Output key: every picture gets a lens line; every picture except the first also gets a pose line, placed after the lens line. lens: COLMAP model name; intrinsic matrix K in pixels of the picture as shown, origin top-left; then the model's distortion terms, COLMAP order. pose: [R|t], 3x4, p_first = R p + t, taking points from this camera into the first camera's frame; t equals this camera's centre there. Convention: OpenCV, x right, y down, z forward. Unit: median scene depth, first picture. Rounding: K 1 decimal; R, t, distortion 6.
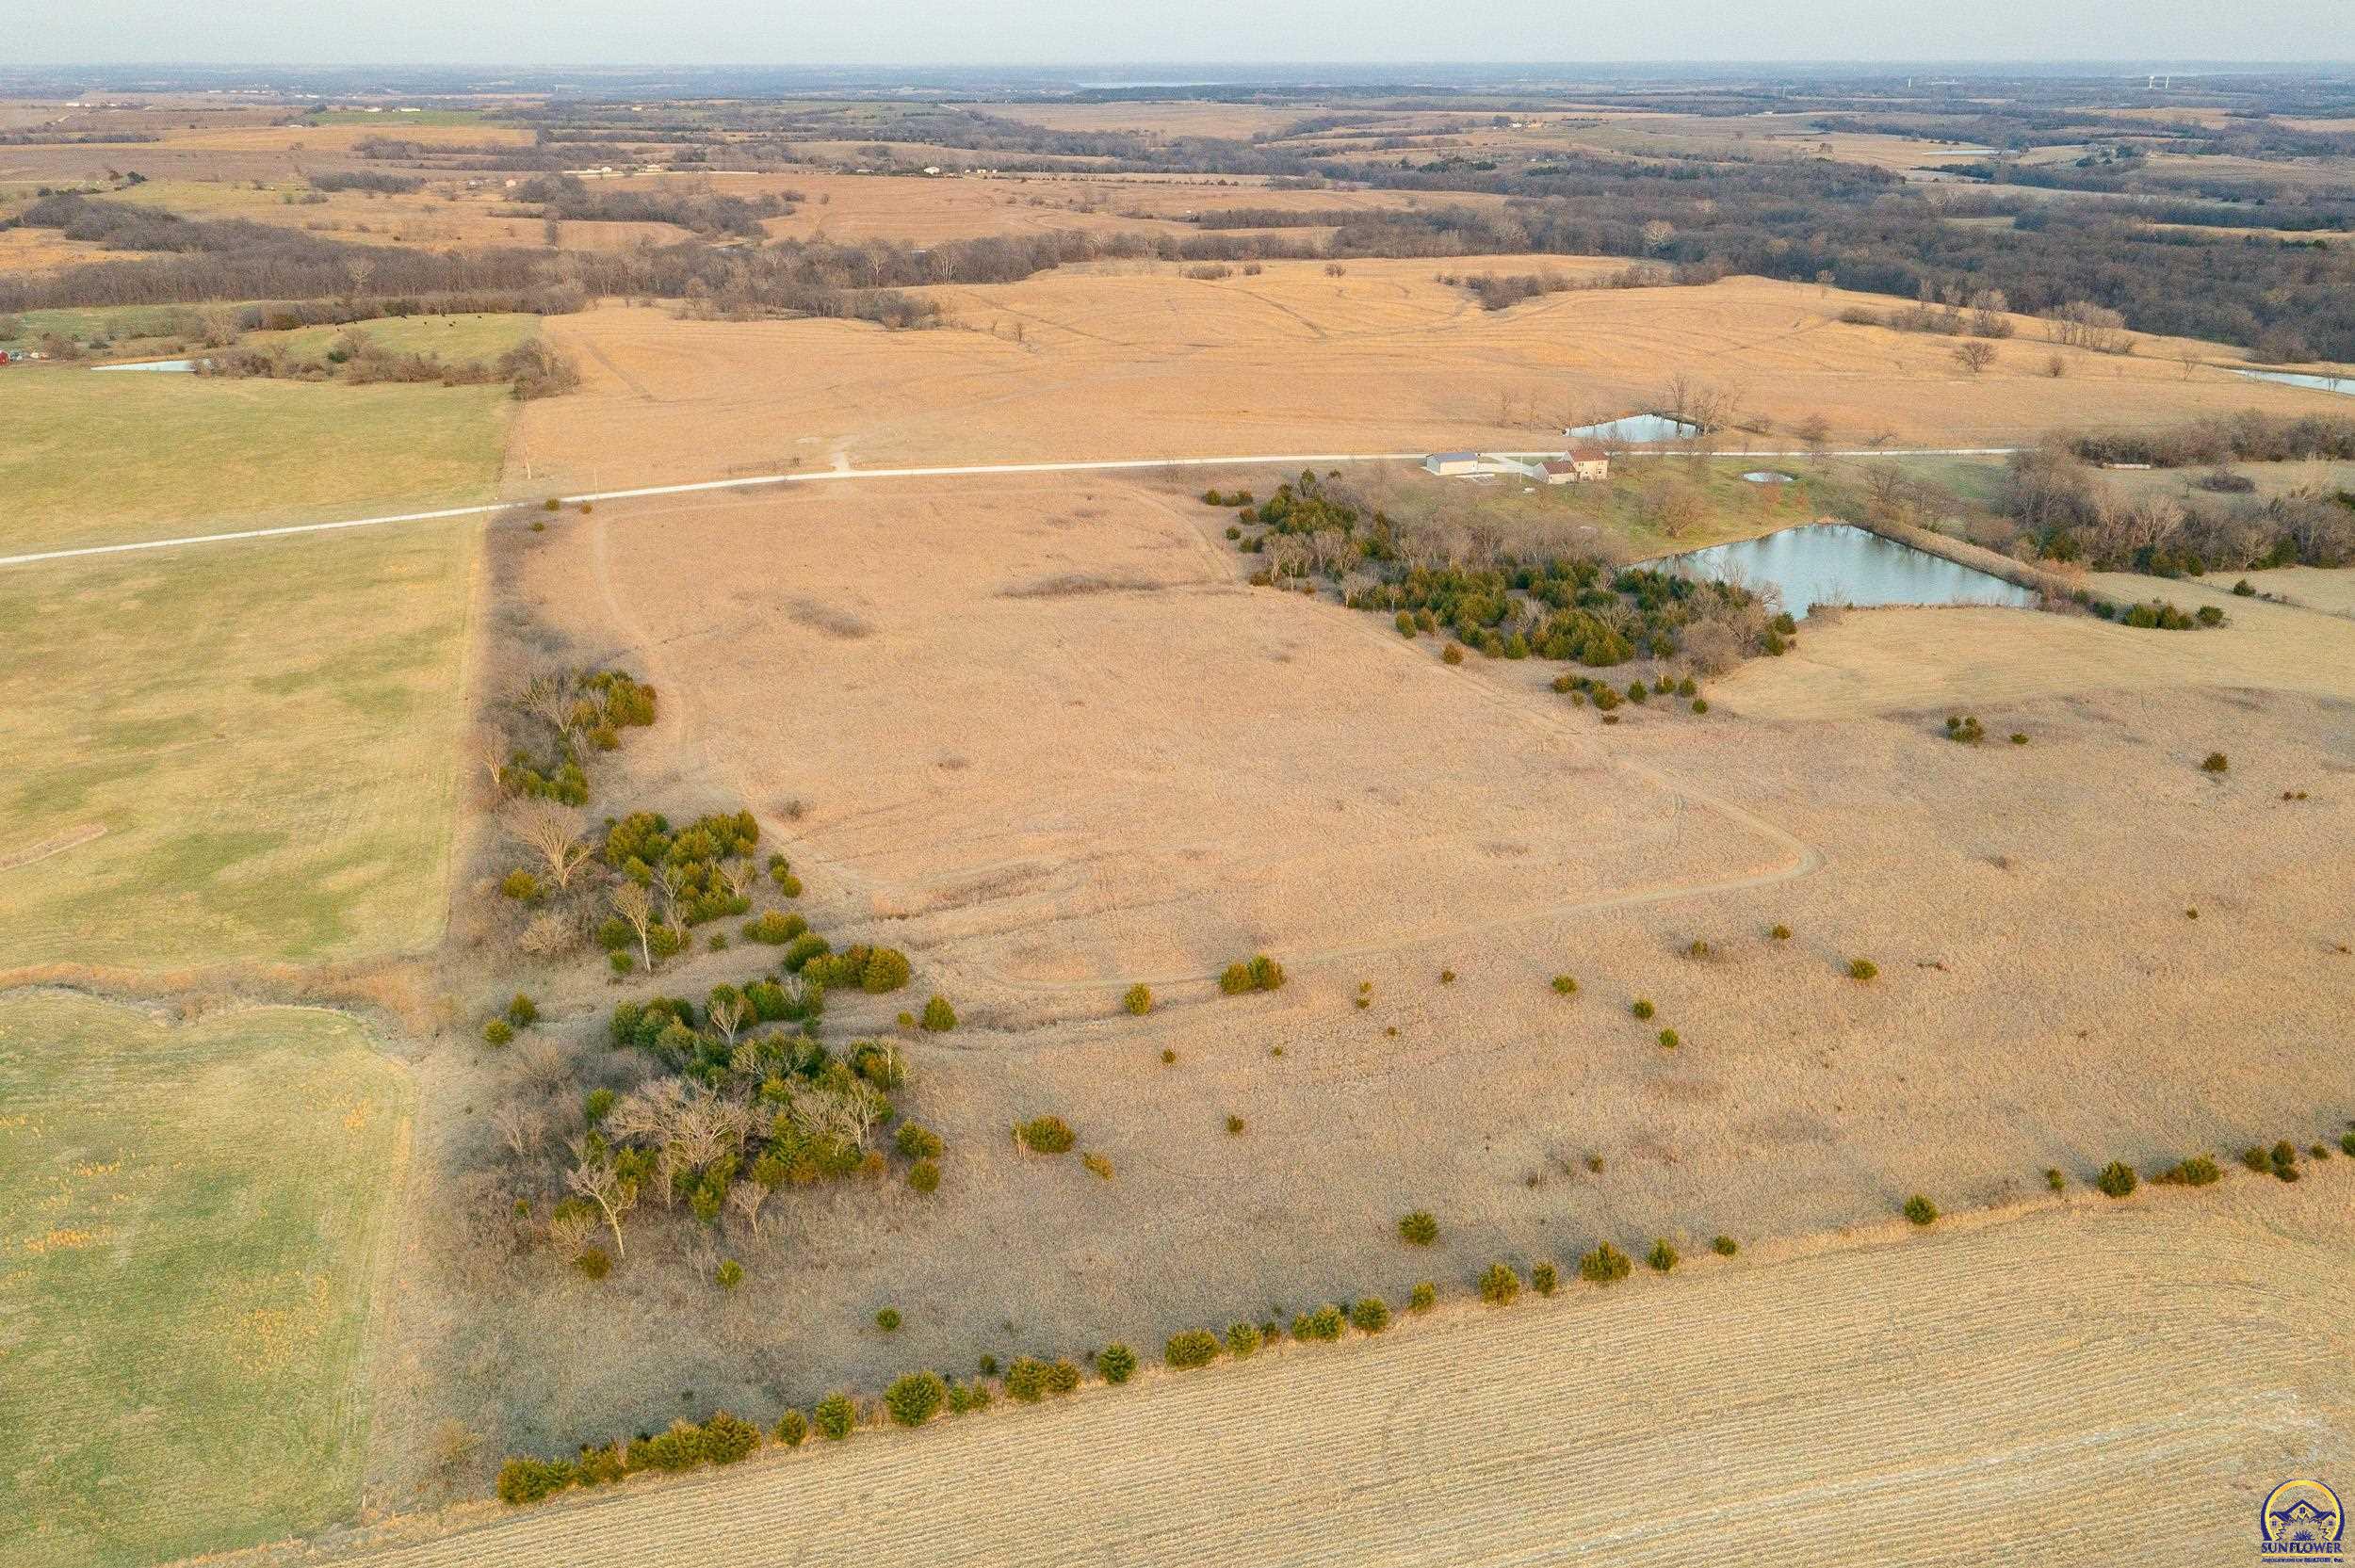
lens RADIAL K [[1924.1, 0, 1169.0], [0, 1924.1, 791.1], [0, 0, 1]] dist [-0.014419, 0.045162]
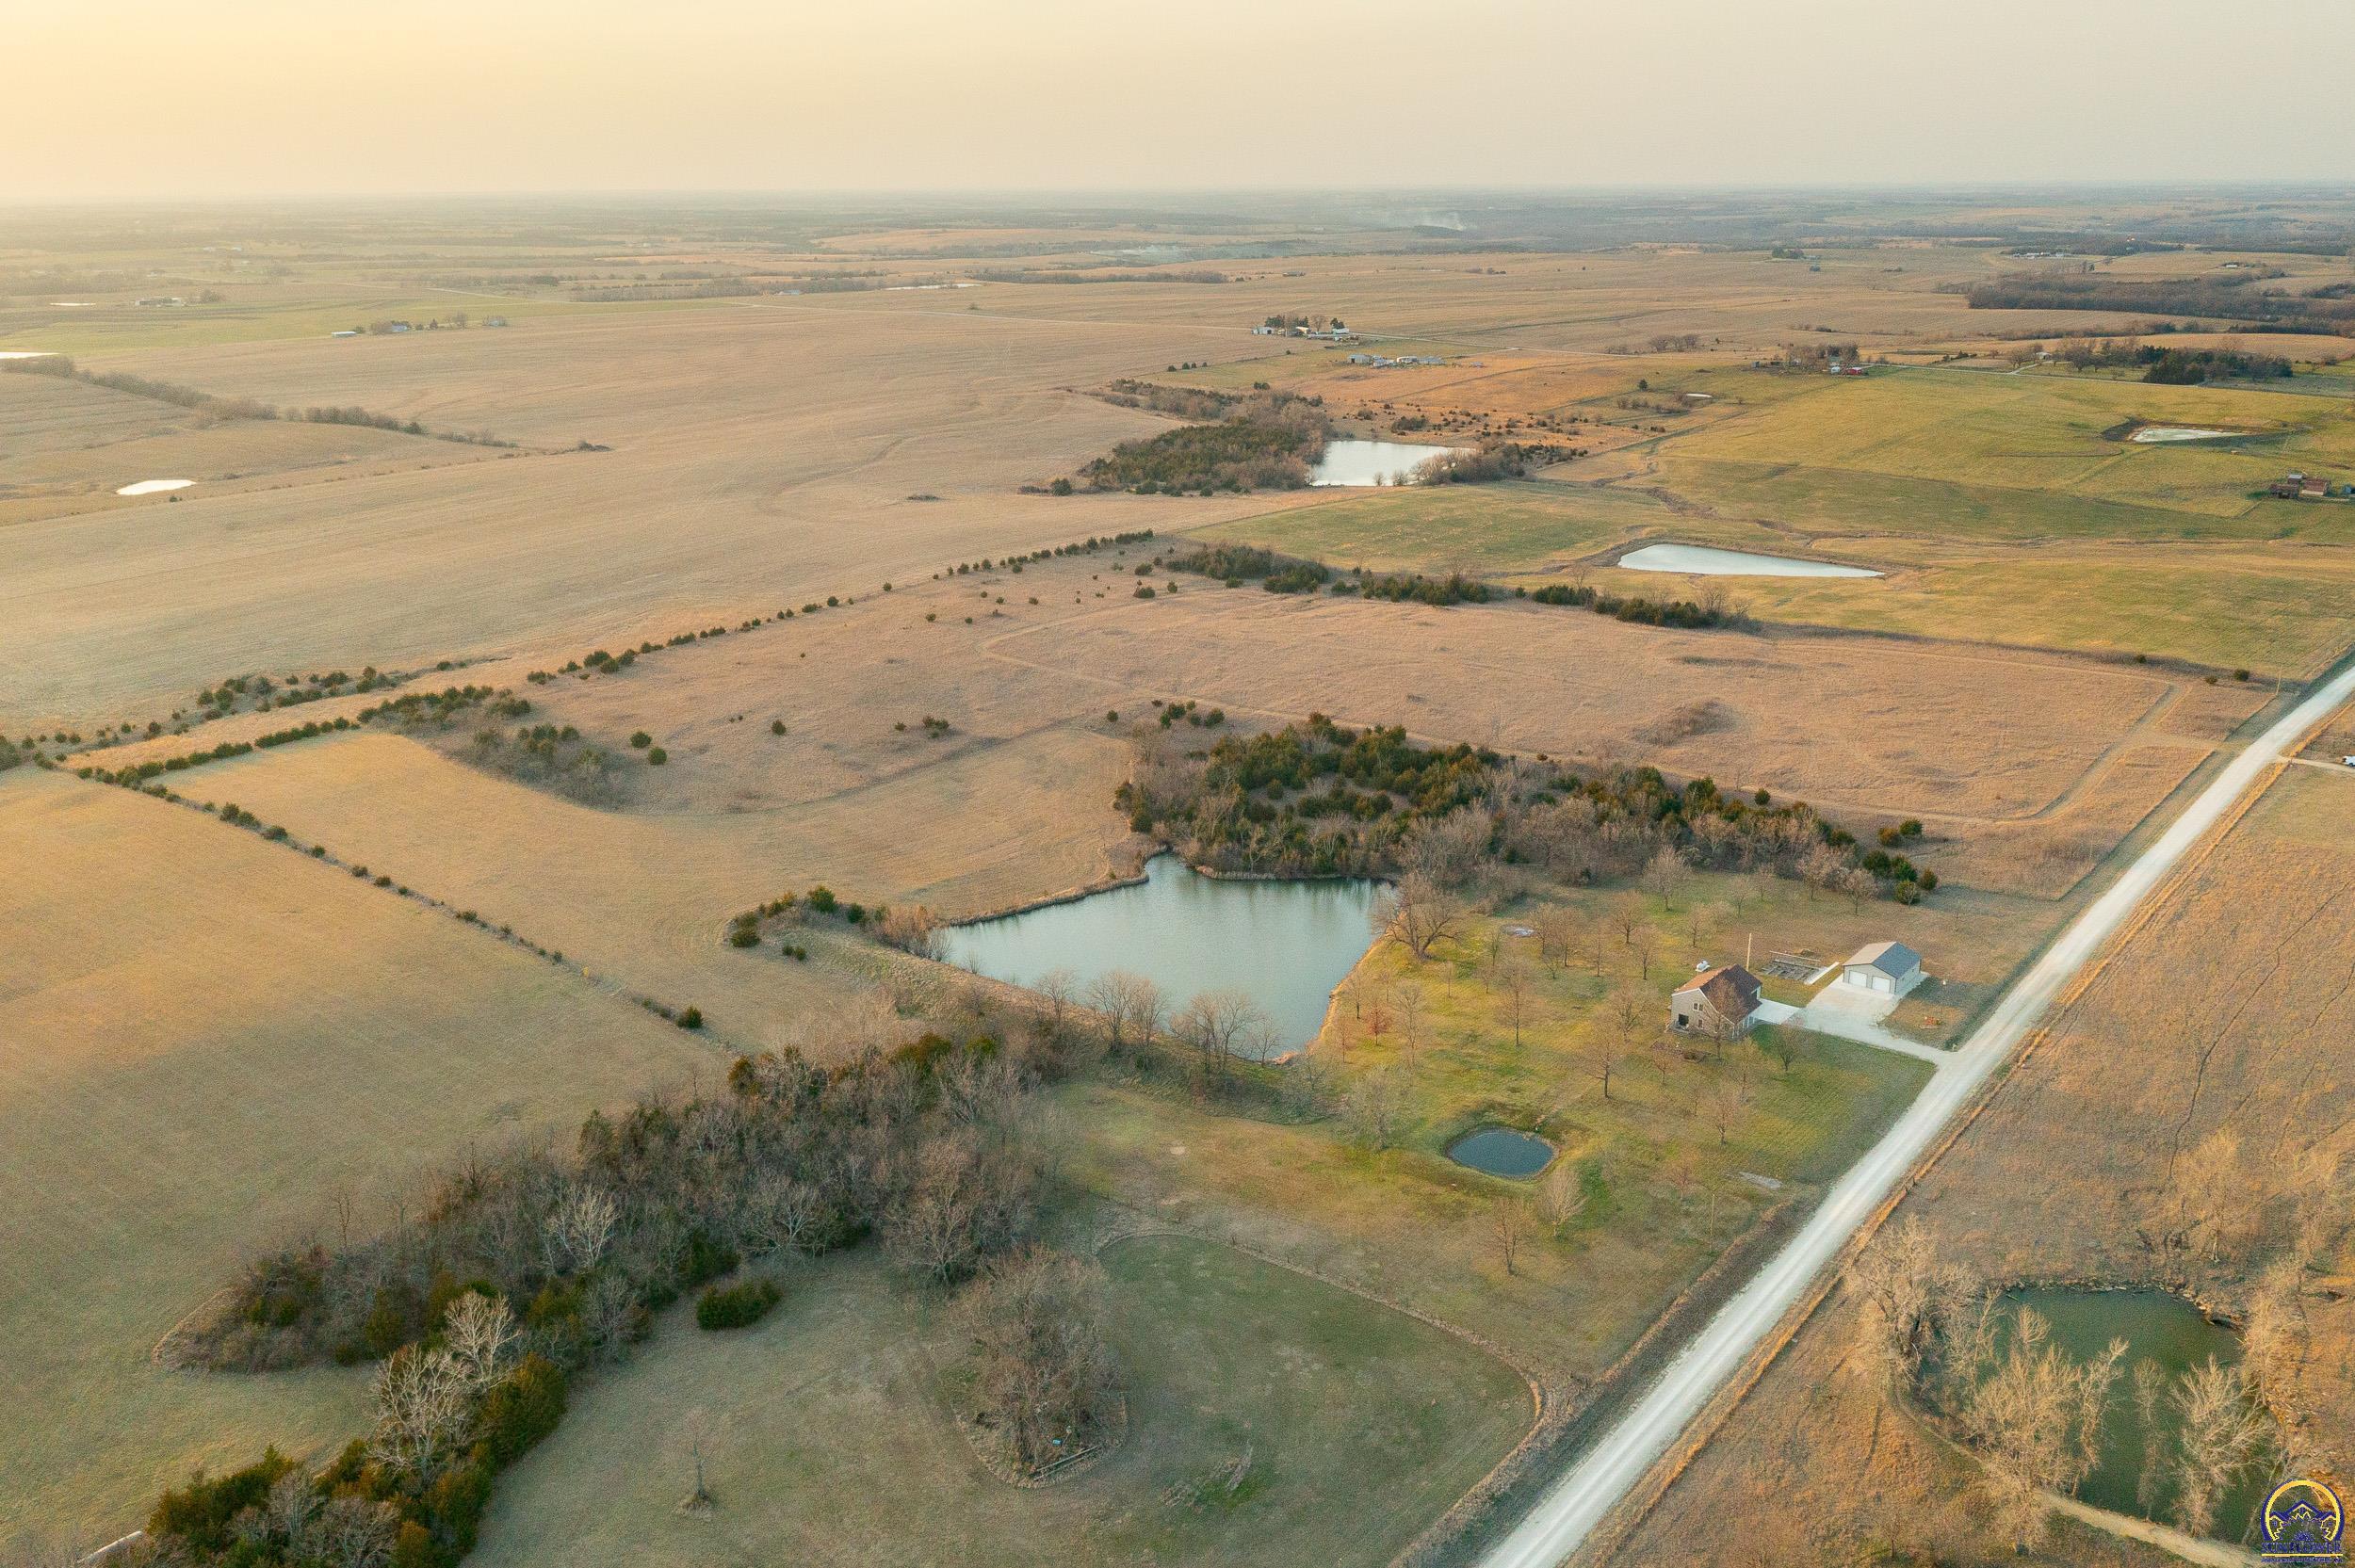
lens RADIAL K [[2004.2, 0, 1183.4], [0, 2004.2, 785.9], [0, 0, 1]] dist [-0.024430, 0.054637]
pose [[-0.820131, 0.176014, -0.544430, 0.543543], [-0.195892, 0.807631, 0.556200, -0.431931], [0.537597, 0.562806, -0.627884, 1.034220]]
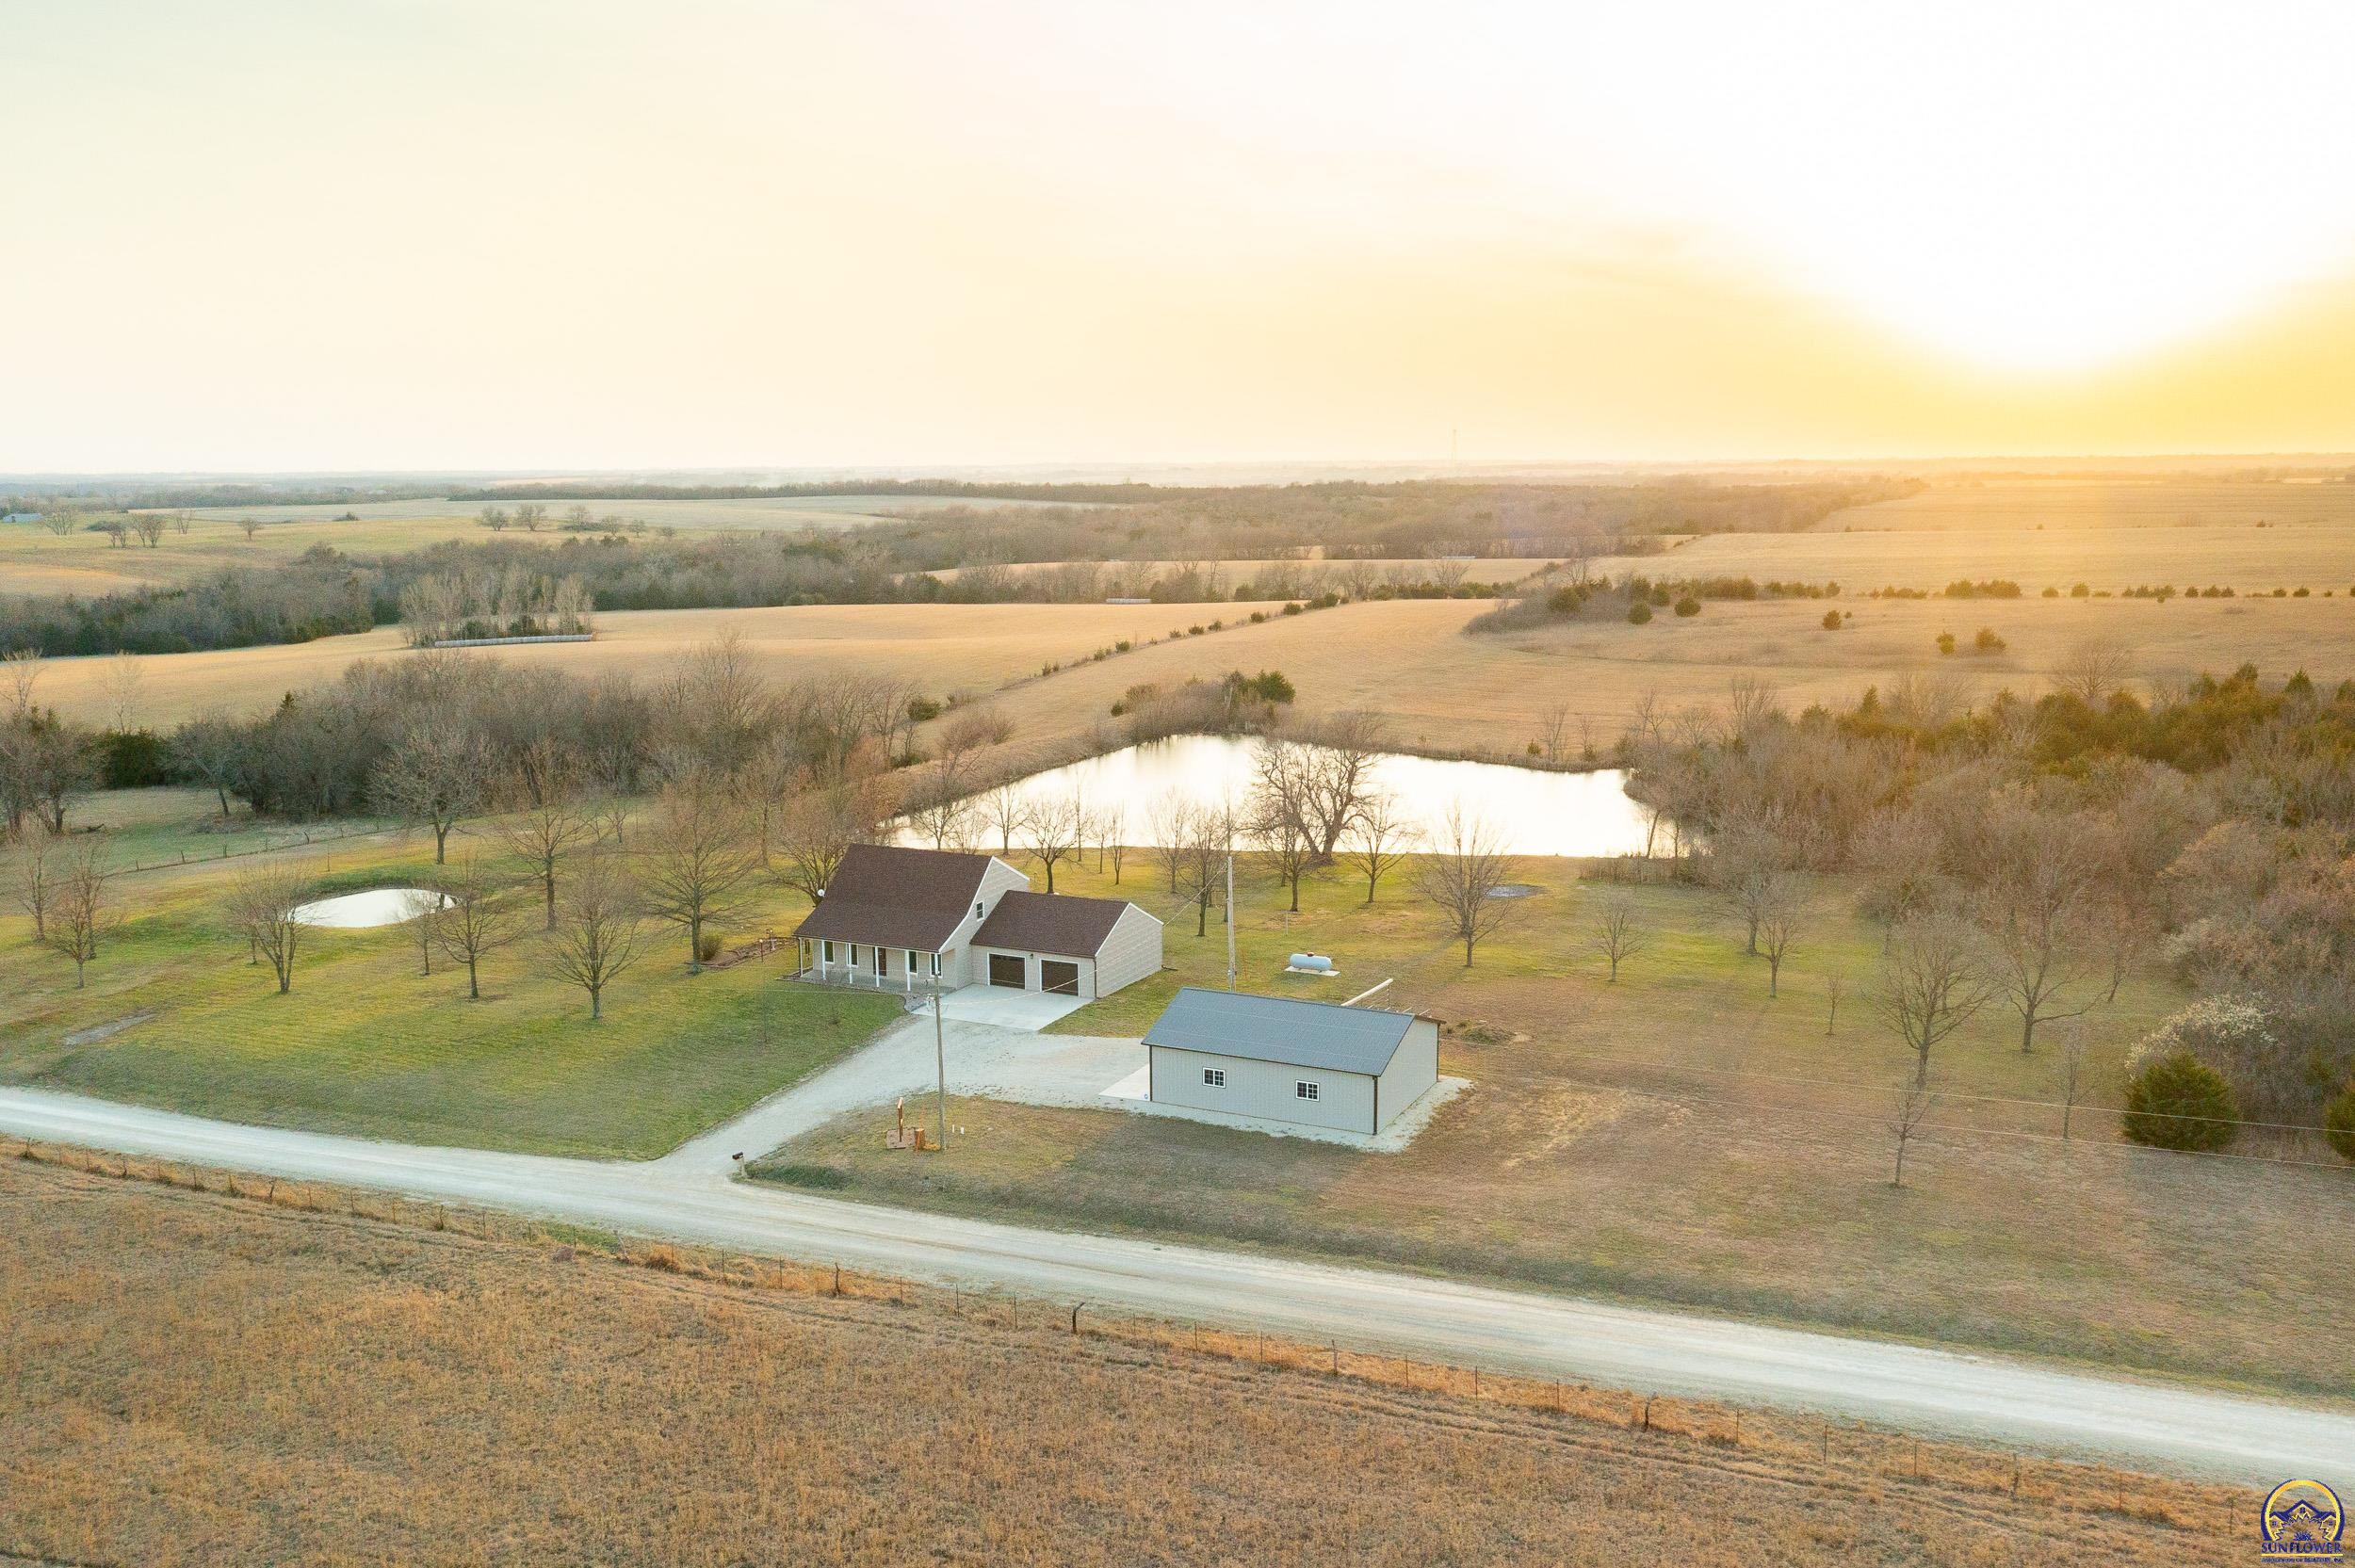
lens RADIAL K [[1958.9, 0, 1174.9], [0, 1958.9, 785.3], [0, 0, 1]] dist [-0.042833, 0.056946]
pose [[-0.727580, -0.098250, 0.678951, 0.031783], [0.260598, 0.875922, 0.406016, -0.222290], [-0.634599, 0.472342, -0.611700, 0.919685]]
